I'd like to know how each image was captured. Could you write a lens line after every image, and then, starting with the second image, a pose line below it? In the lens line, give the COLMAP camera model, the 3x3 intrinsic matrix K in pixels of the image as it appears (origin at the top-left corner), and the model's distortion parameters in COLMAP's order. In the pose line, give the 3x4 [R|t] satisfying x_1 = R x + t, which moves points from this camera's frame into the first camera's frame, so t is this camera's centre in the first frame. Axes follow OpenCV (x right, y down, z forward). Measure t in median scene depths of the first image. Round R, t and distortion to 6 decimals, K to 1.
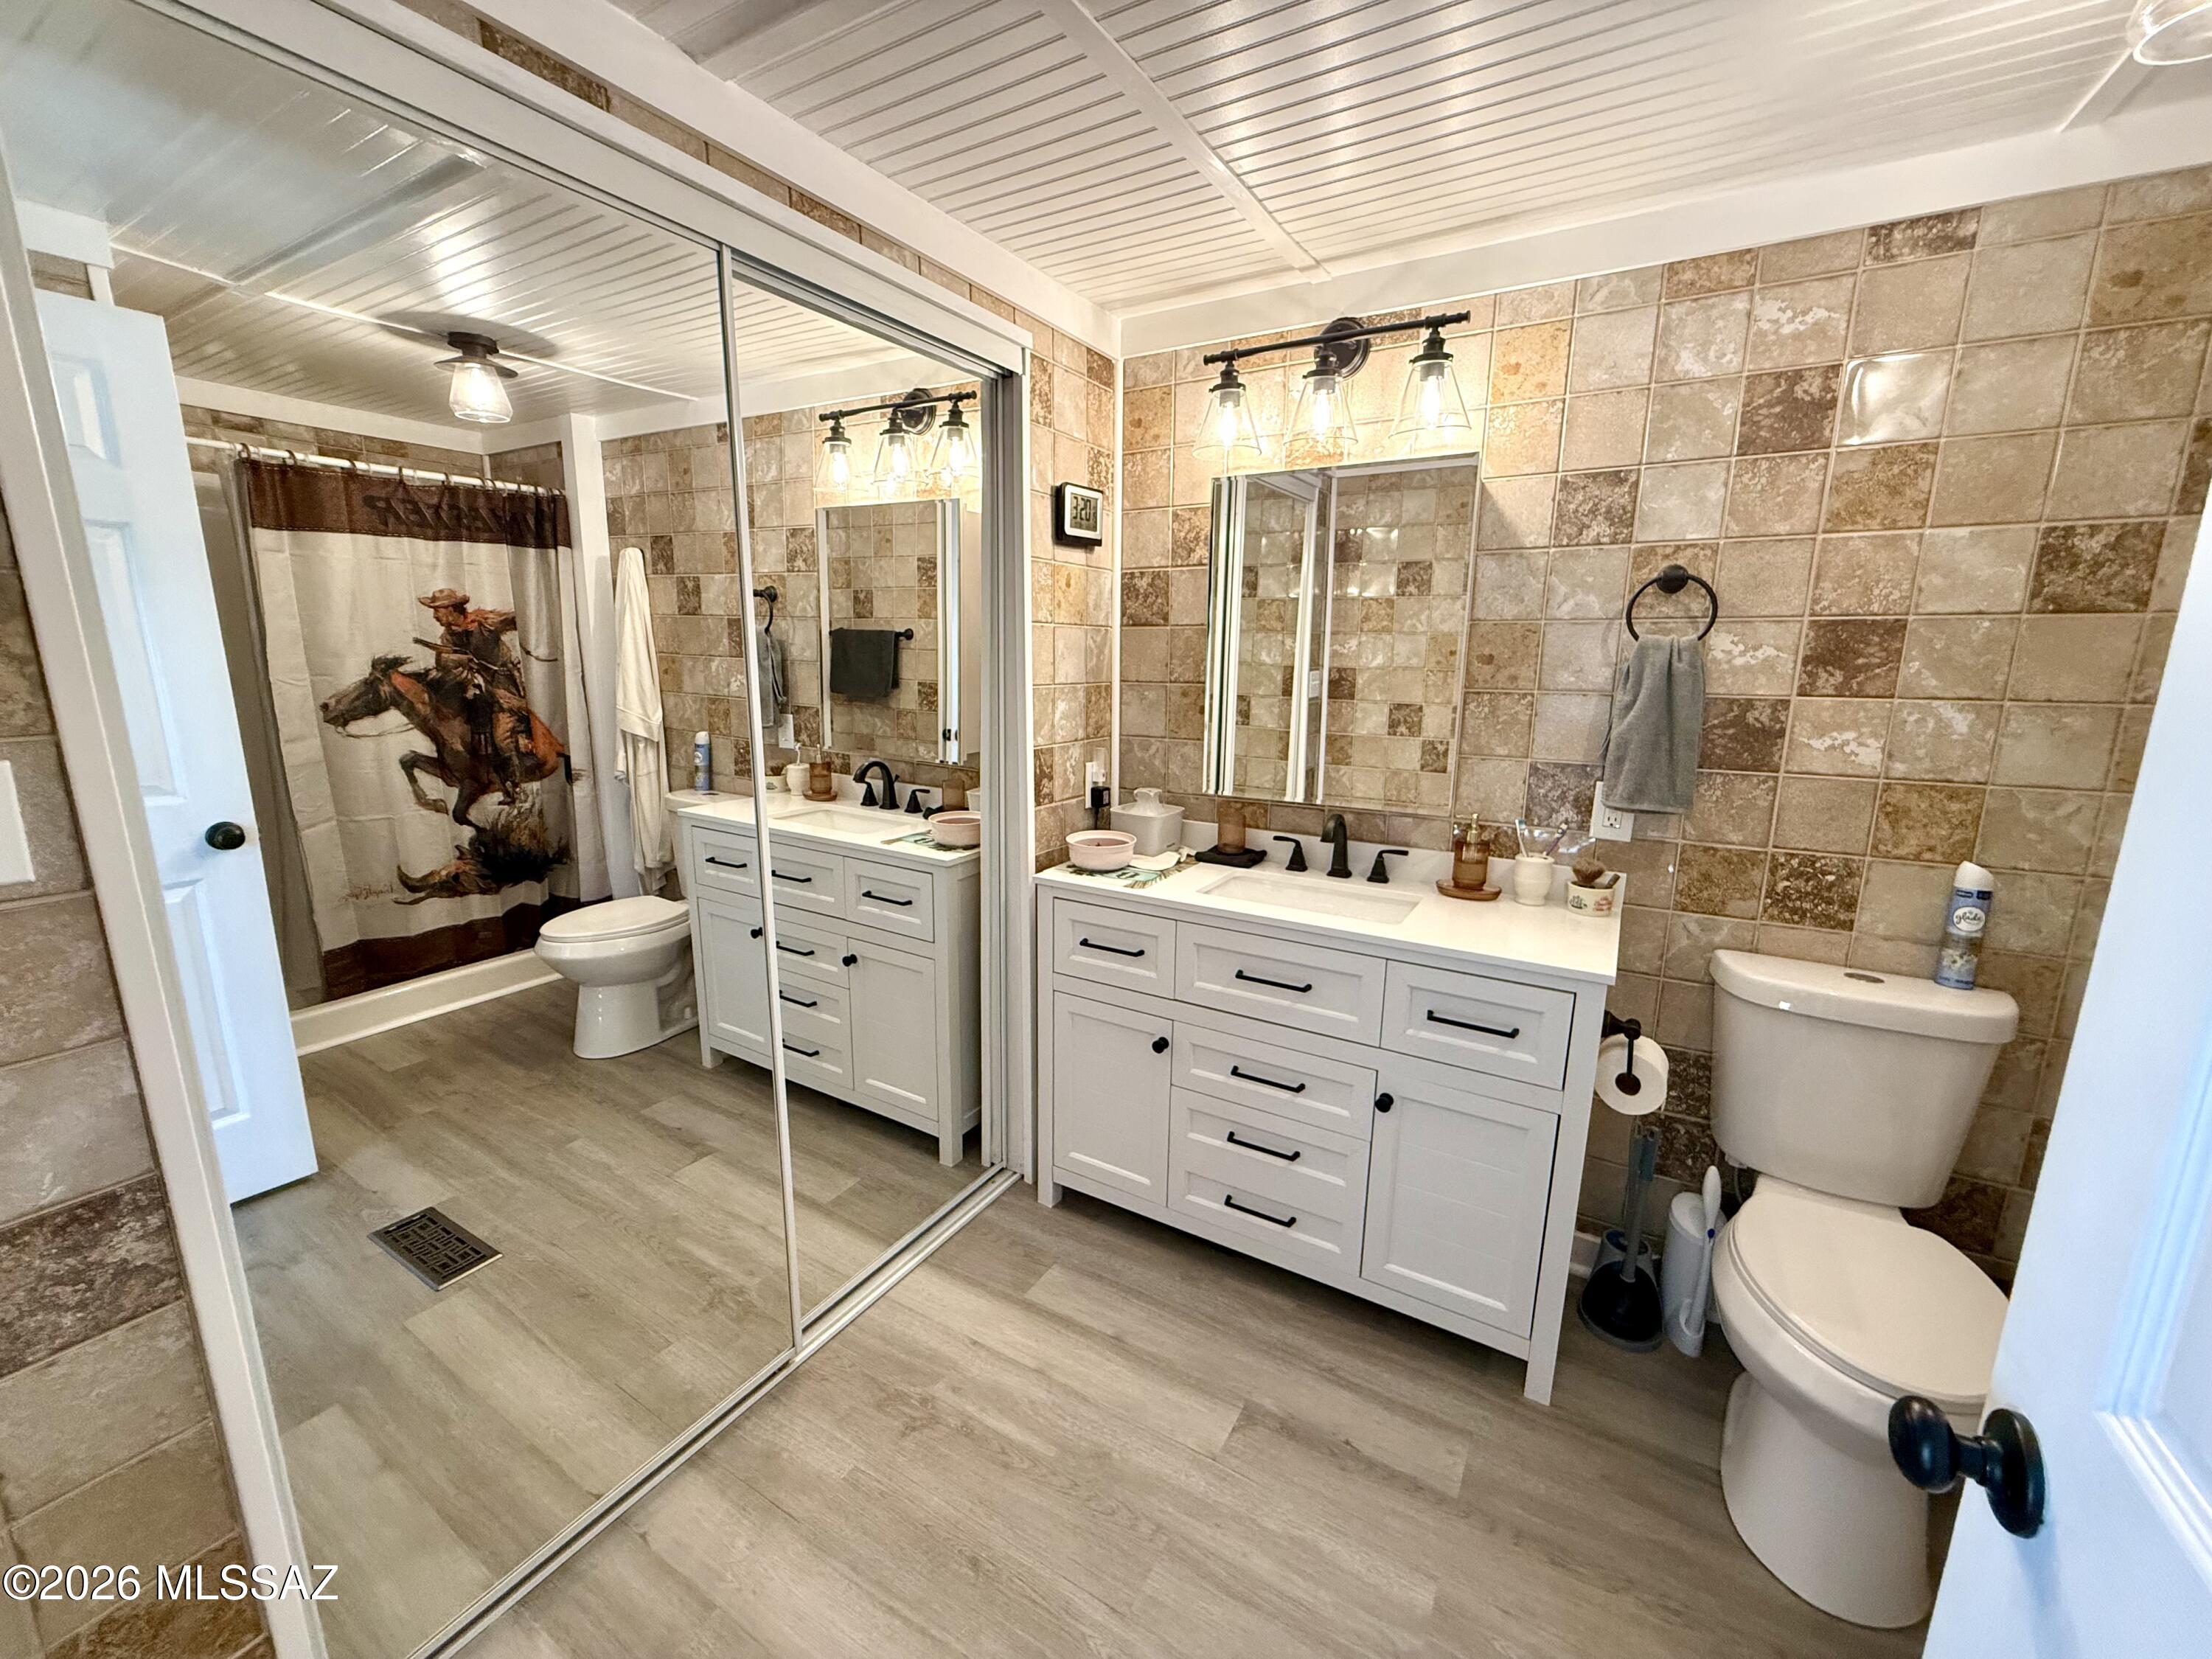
lens RADIAL K [[899.0, 0, 1109.5], [0, 899.0, 840.0], [0, 0, 1]] dist [0.012160, -0.000299]
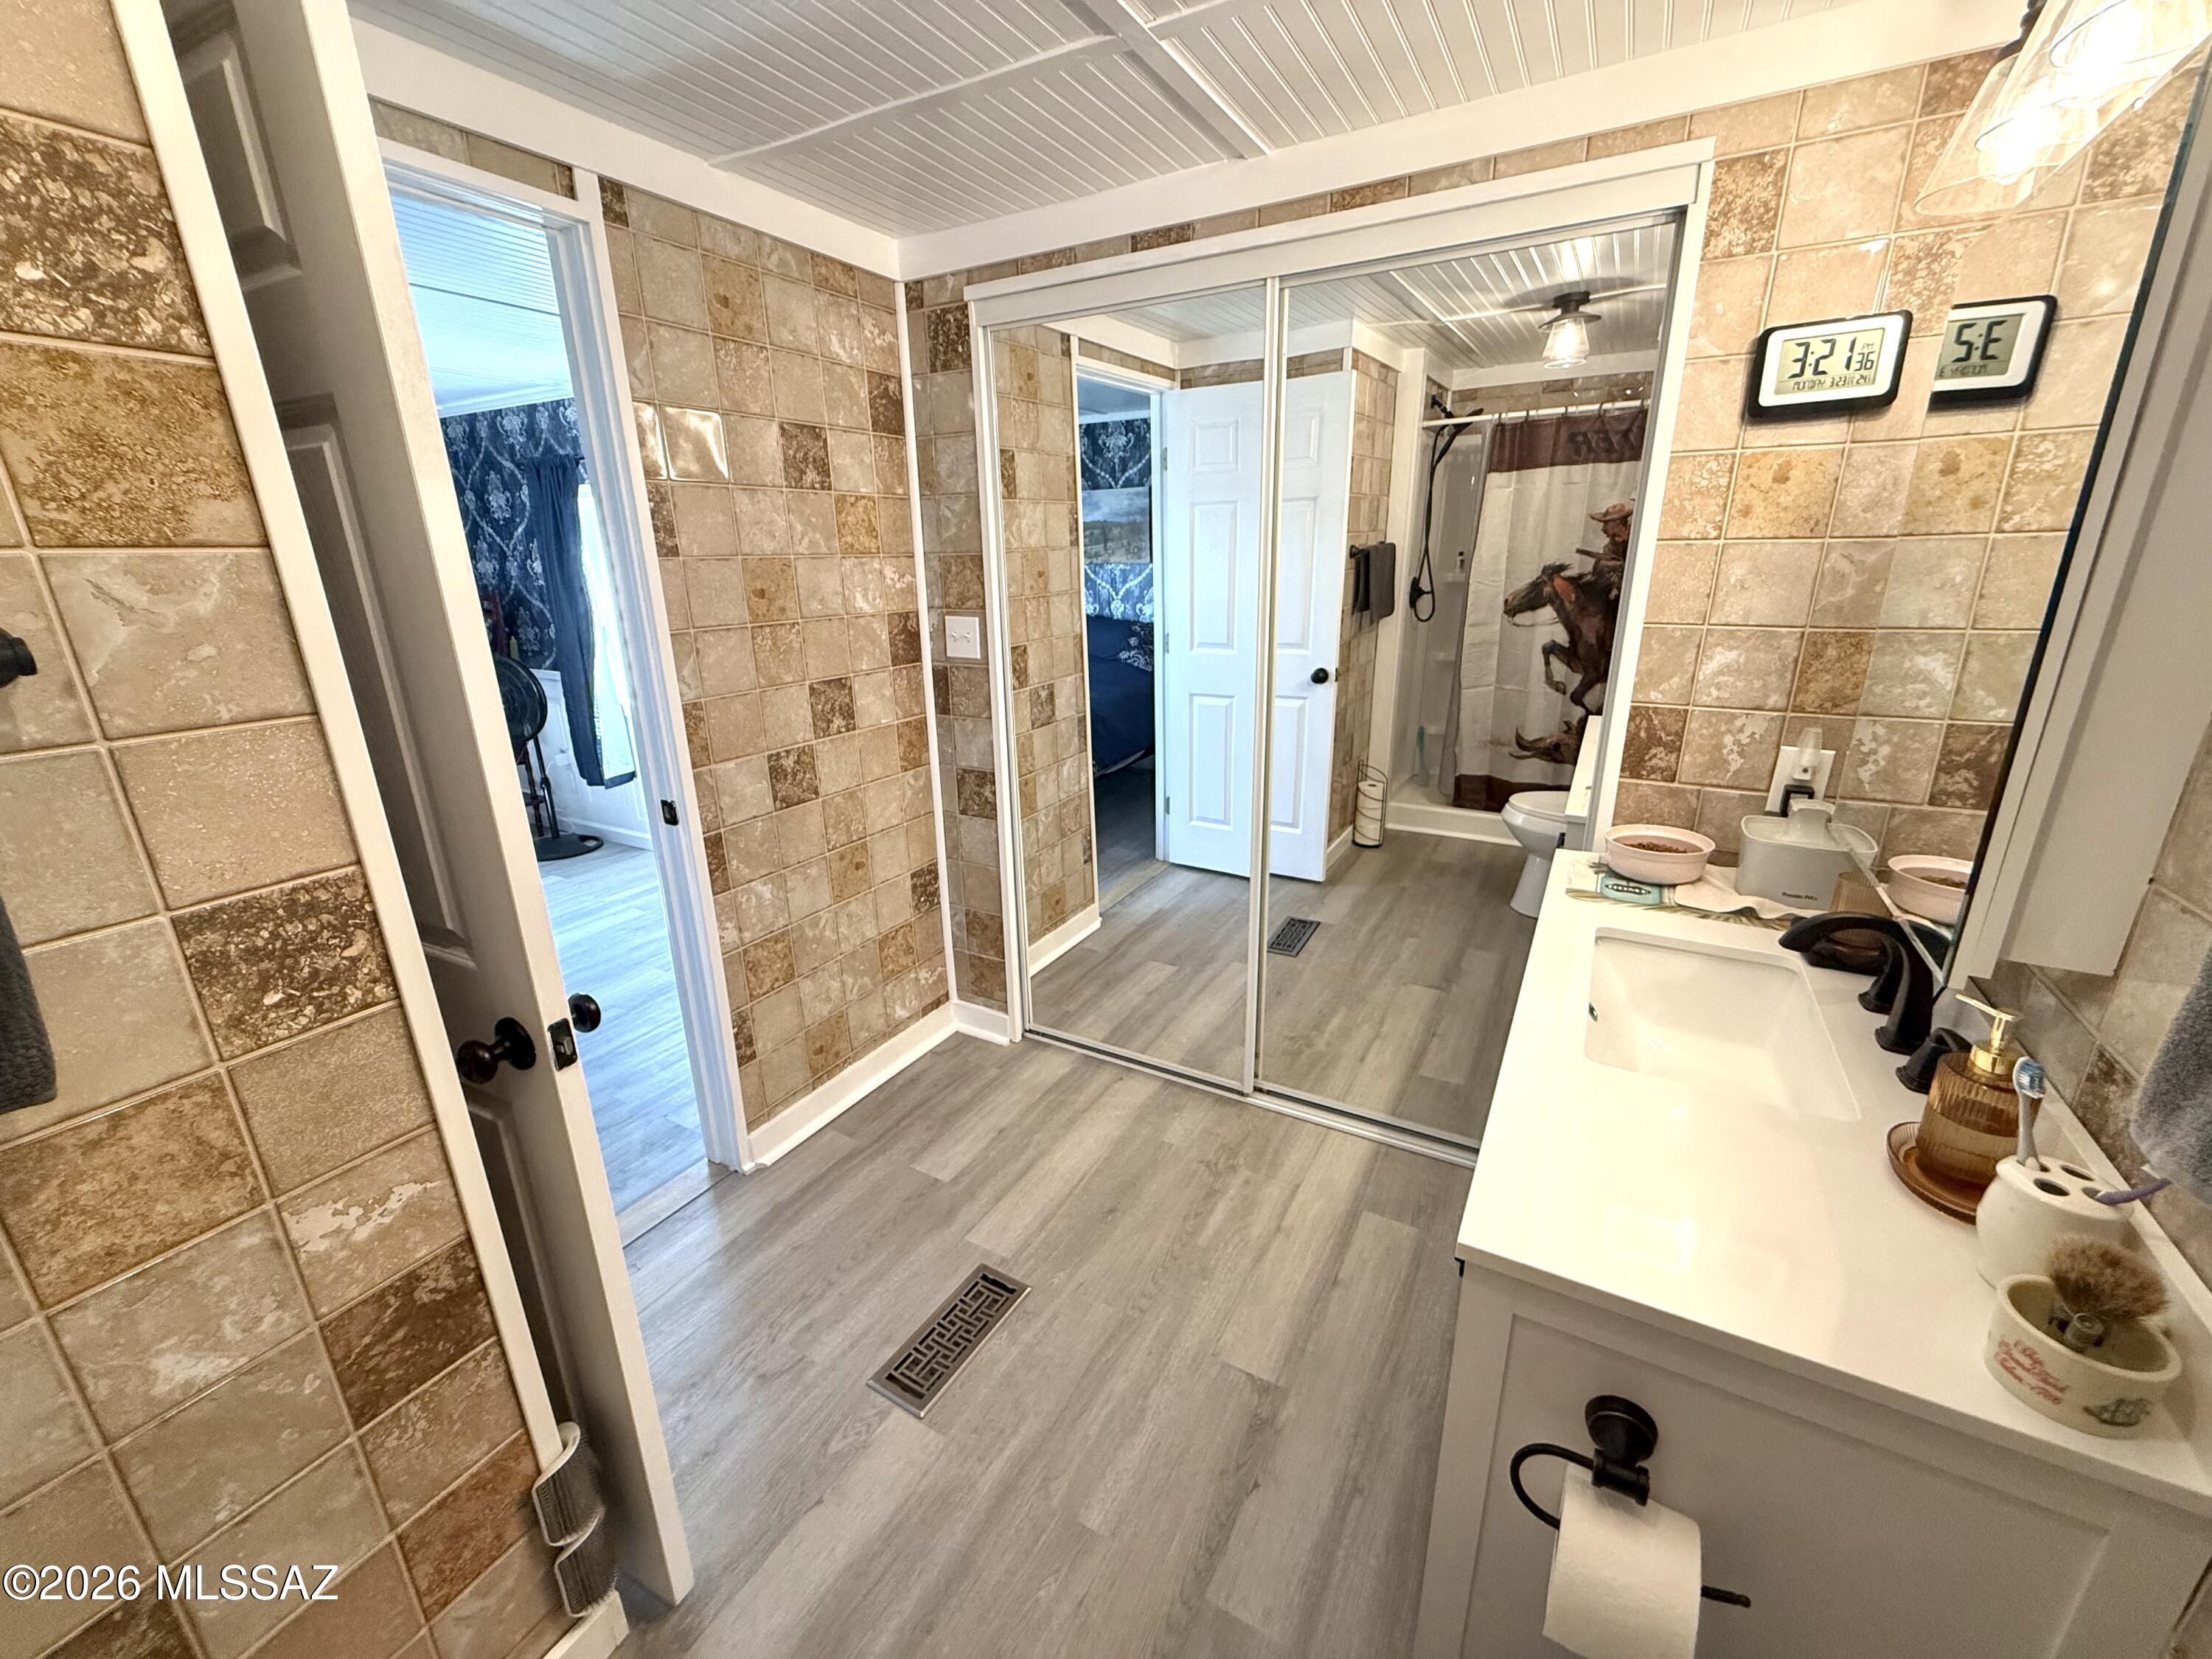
lens RADIAL K [[883.7, 0, 1106.0], [0, 883.7, 829.5], [0, 0, 1]] dist [0.000447, -0.000116]
pose [[0.007564, 0.299427, -0.954089, 0.538127], [-0.182534, 0.938500, 0.293087, -0.110272], [0.983170, 0.171937, 0.061755, 0.401906]]
